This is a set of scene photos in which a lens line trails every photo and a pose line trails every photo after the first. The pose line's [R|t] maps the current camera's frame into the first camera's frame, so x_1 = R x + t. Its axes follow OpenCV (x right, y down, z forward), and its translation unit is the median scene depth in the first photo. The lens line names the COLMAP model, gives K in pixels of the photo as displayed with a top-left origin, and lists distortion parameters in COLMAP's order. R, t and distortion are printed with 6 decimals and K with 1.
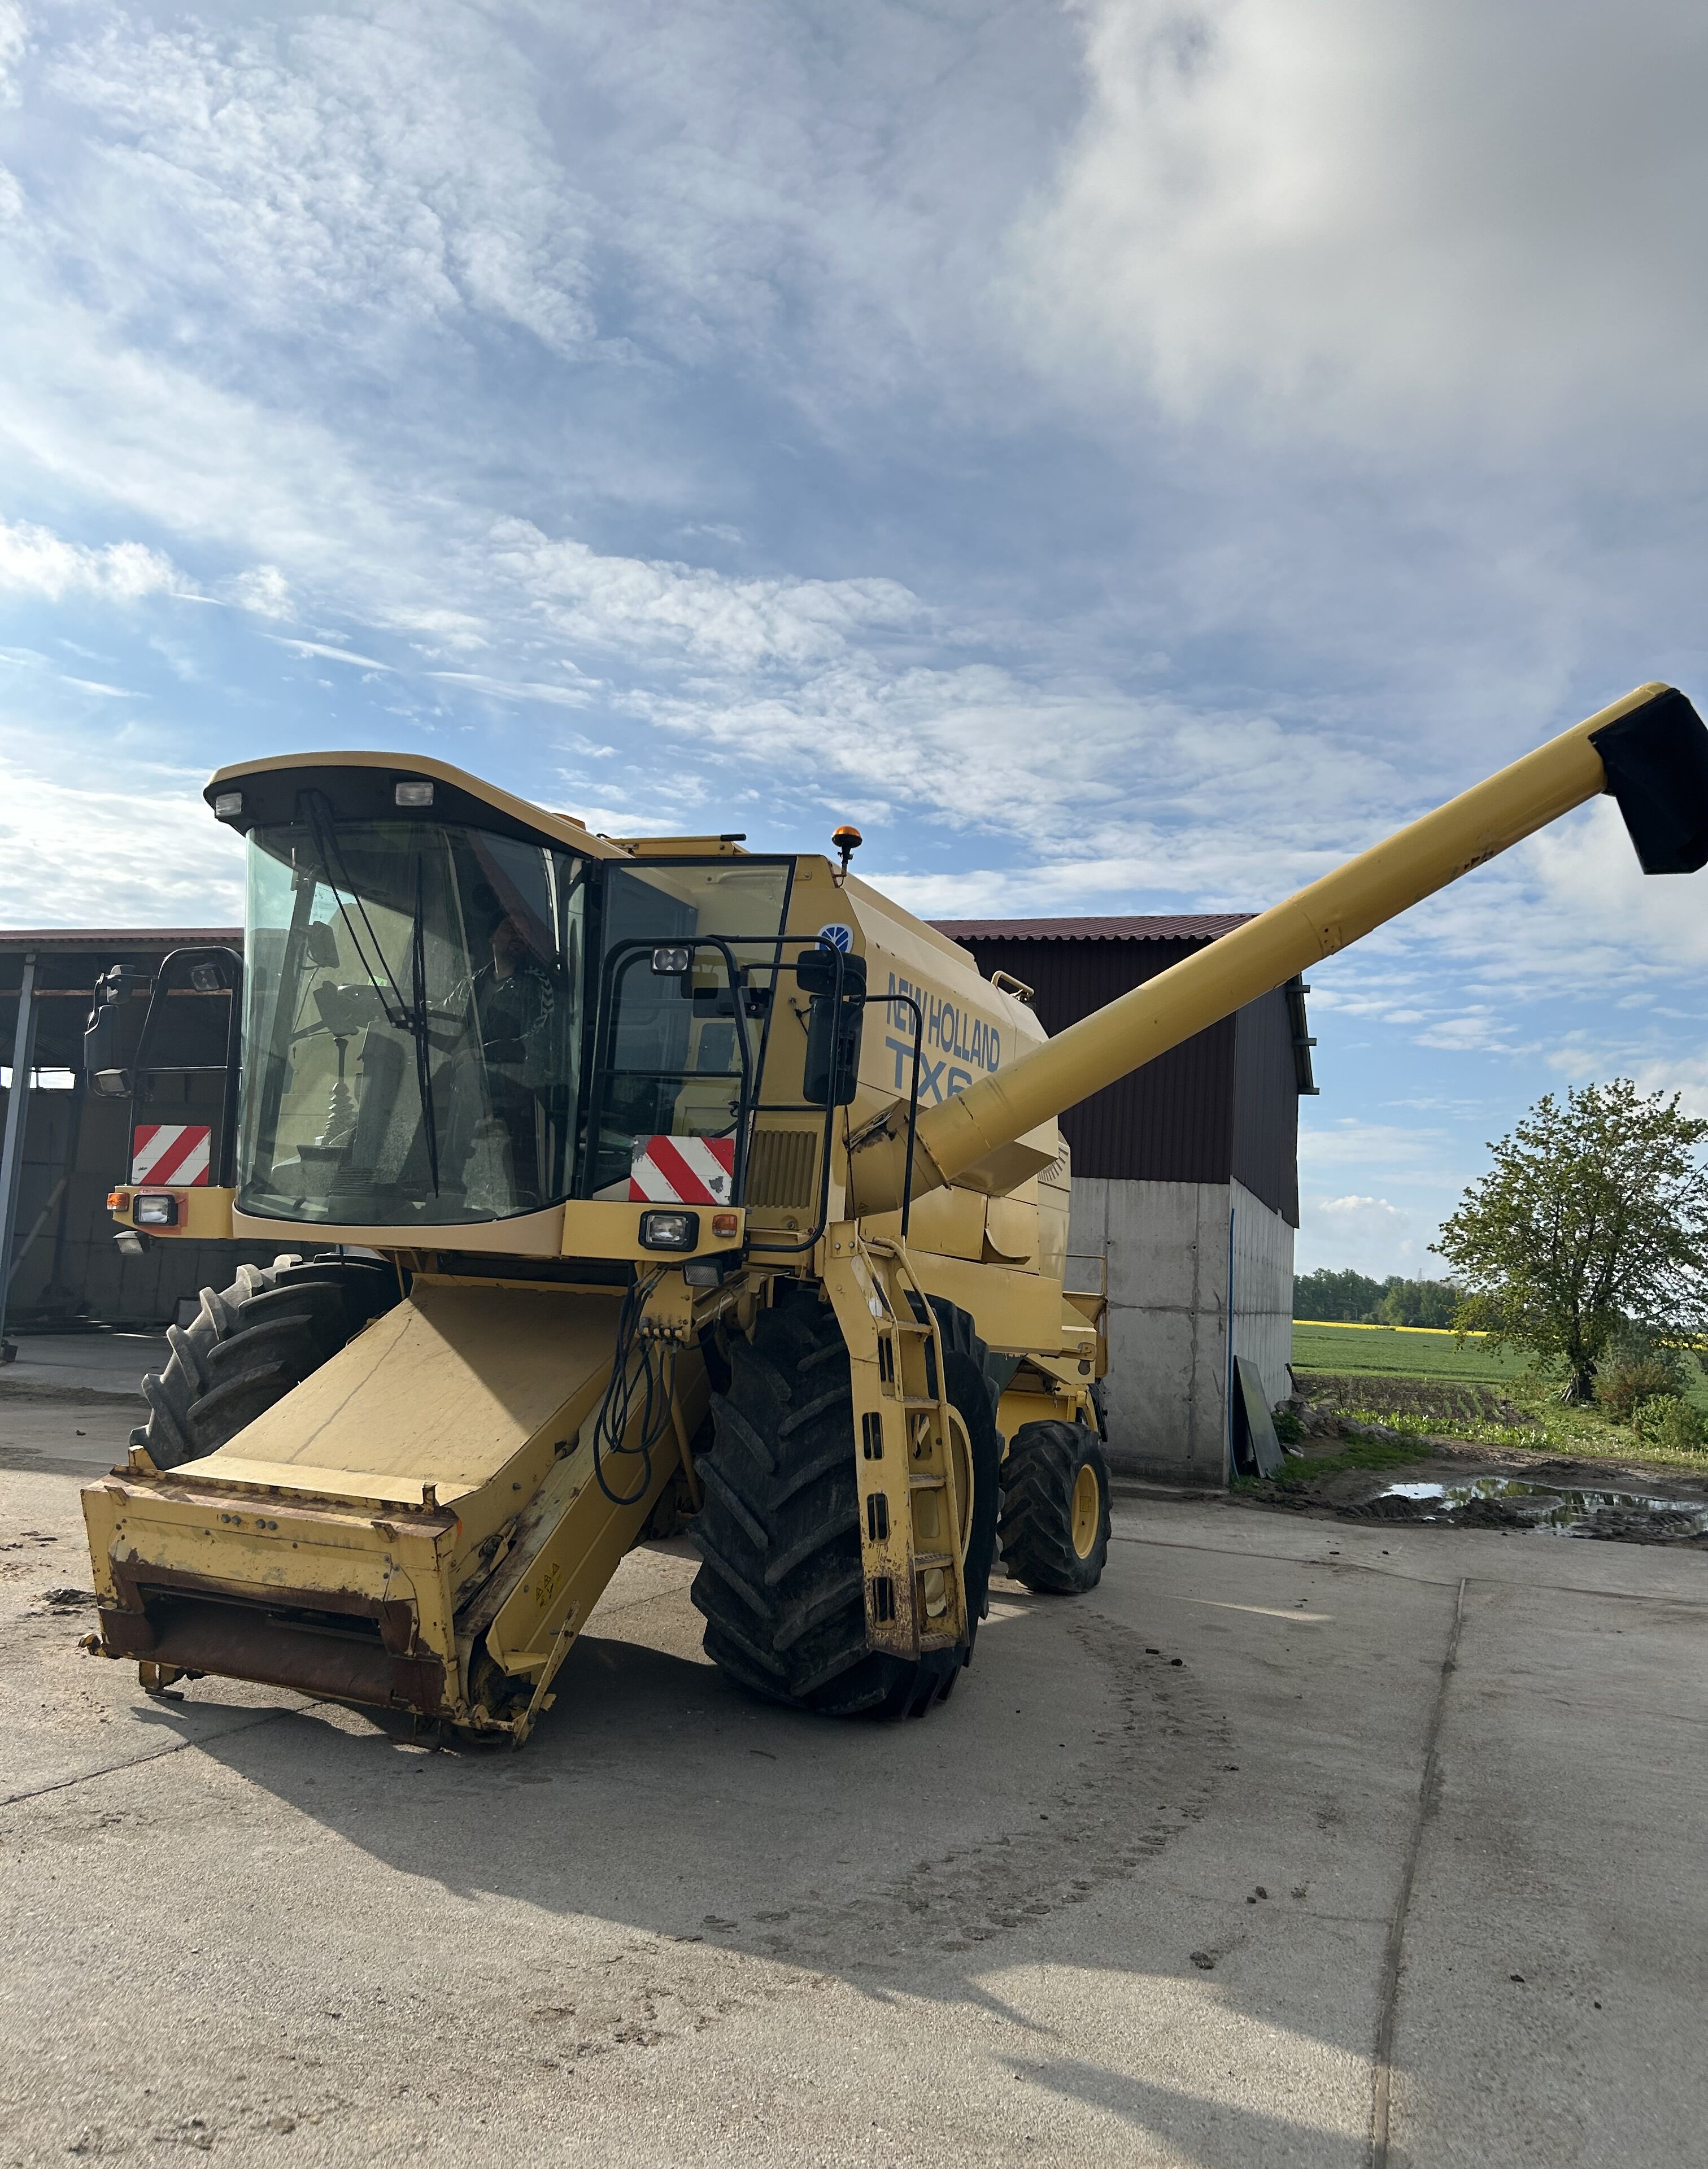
lens RADIAL K [[1817.1, 0, 919.3], [0, 1817.1, 1091.0], [0, 0, 1]] dist [-0.005410, -0.008925]
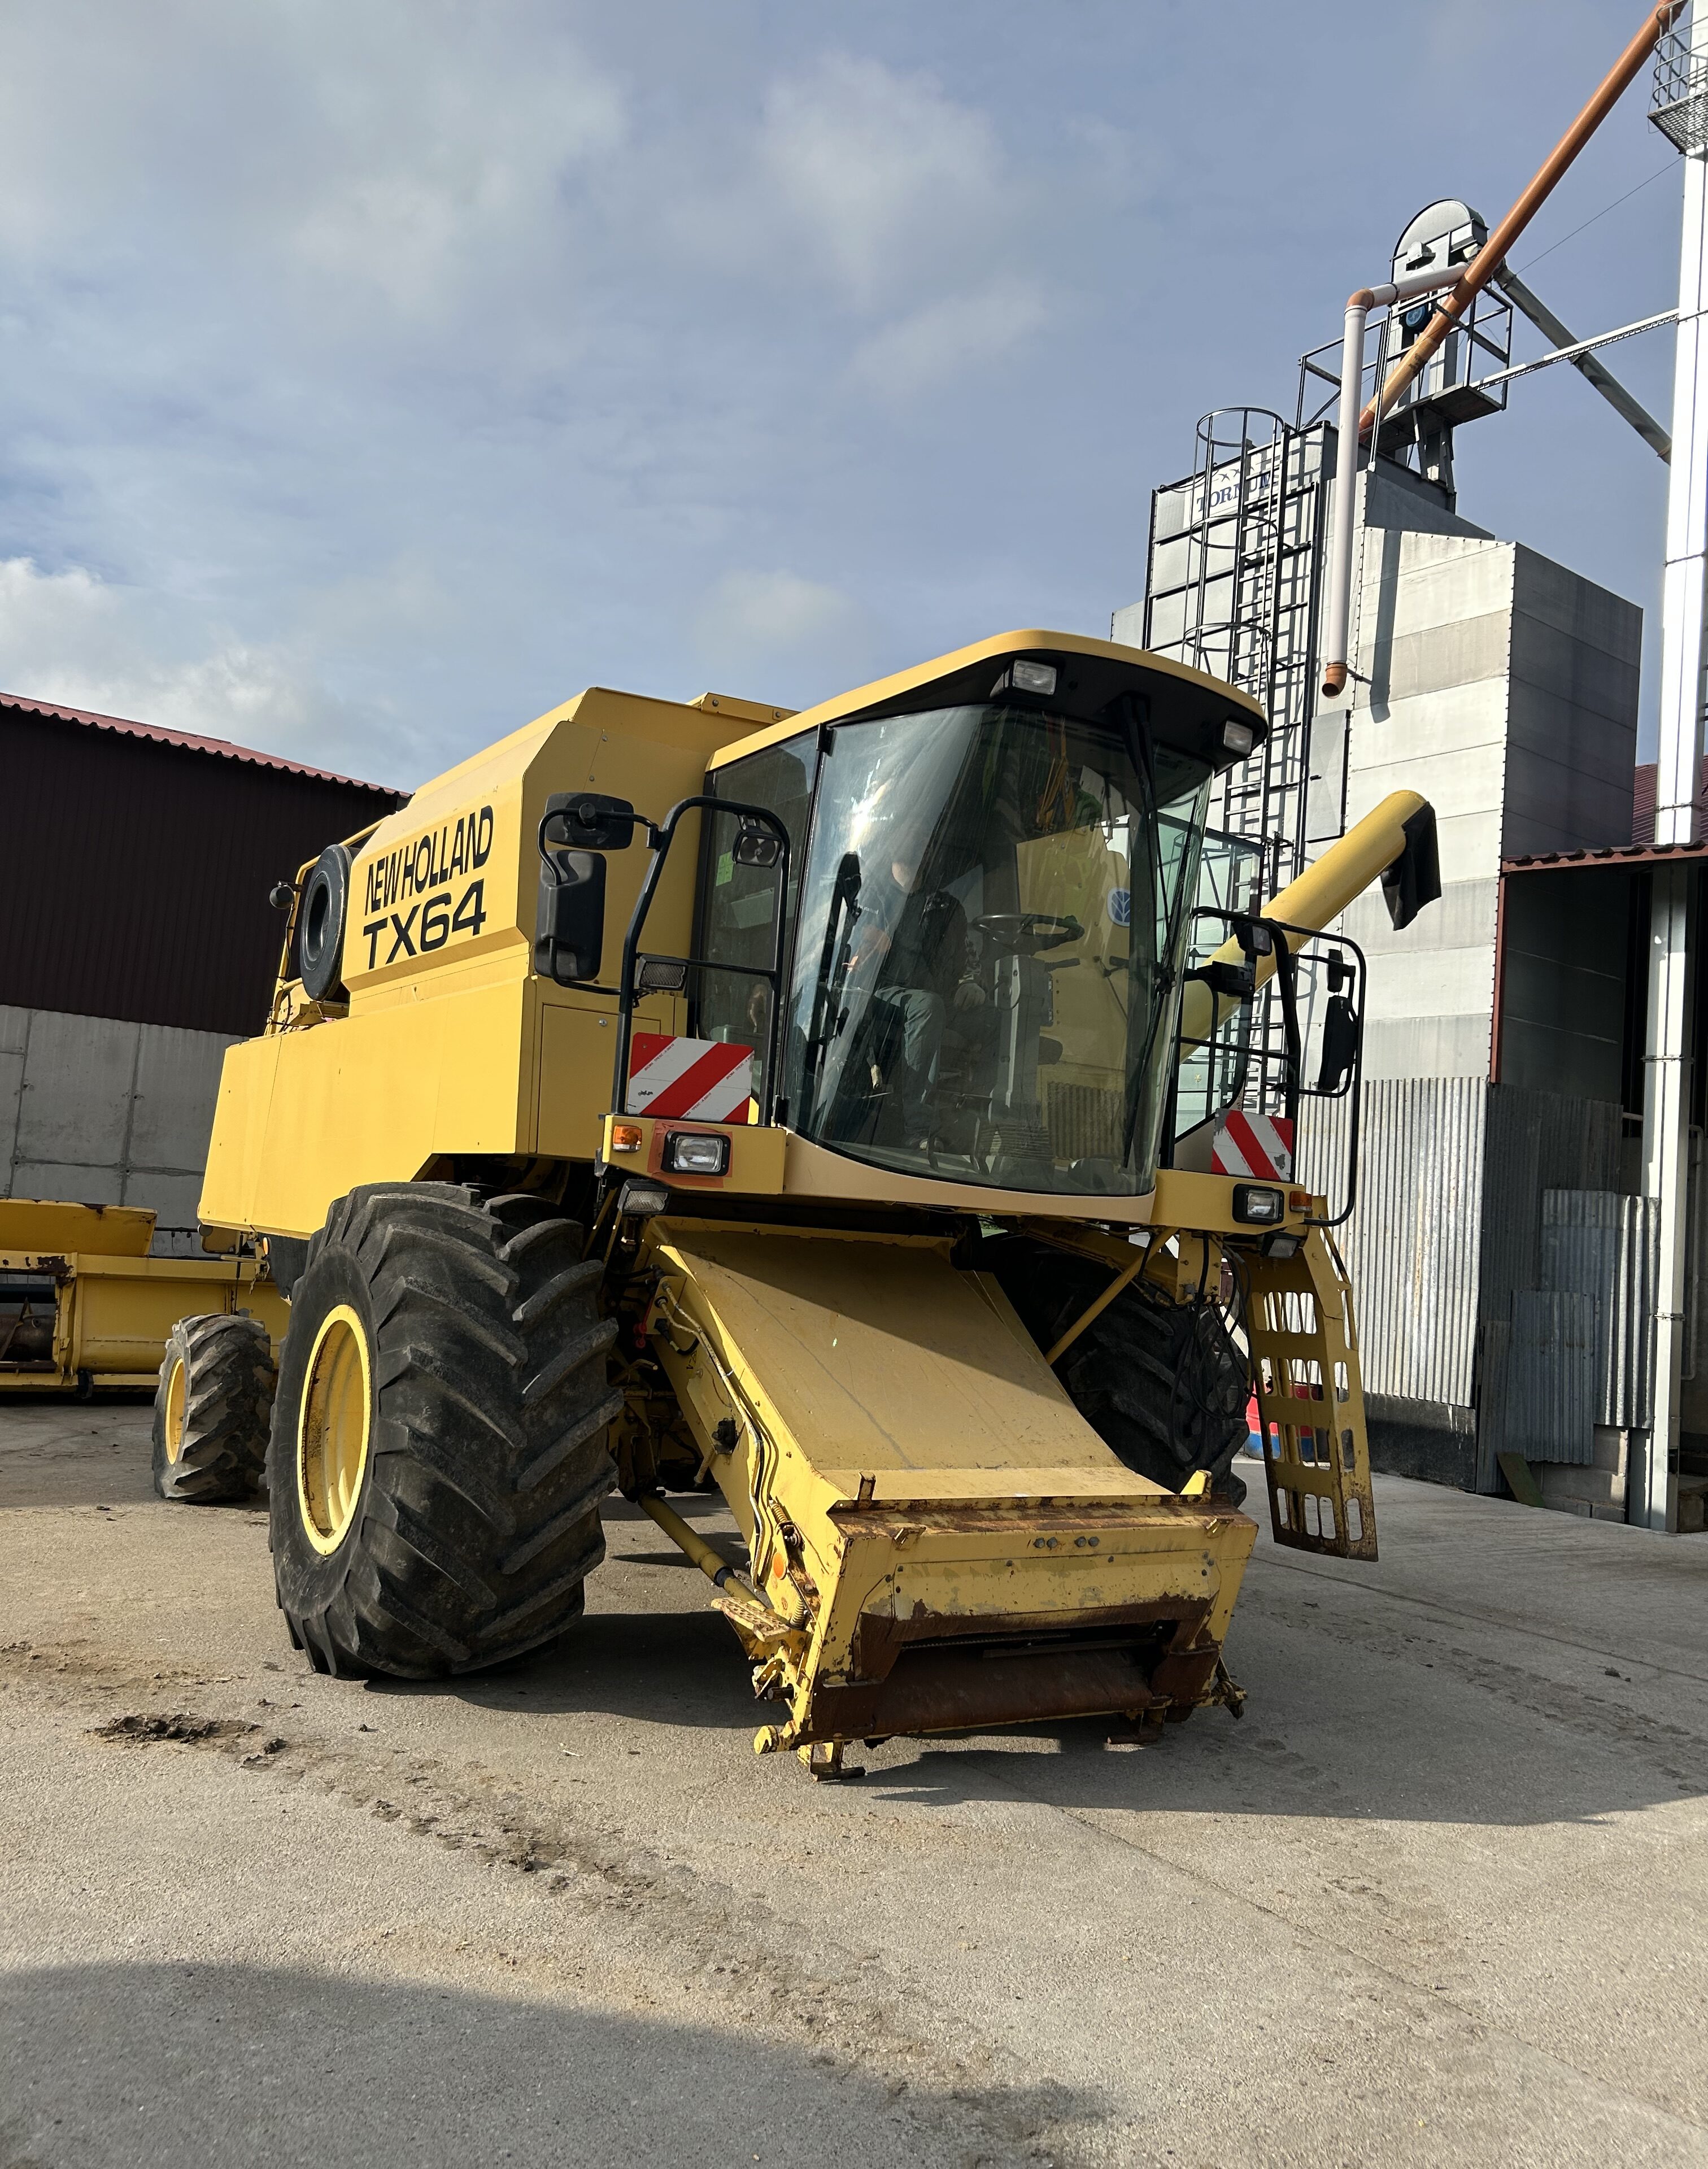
lens RADIAL K [[1817.1, 0, 919.3], [0, 1817.1, 1091.0], [0, 0, 1]] dist [-0.005410, -0.008925]
pose [[0.546539, 0.046489, 0.836142, -1.112730], [-0.136986, 0.989972, 0.034498, 0.002655], [-0.826153, -0.133395, 0.547427, 0.592373]]
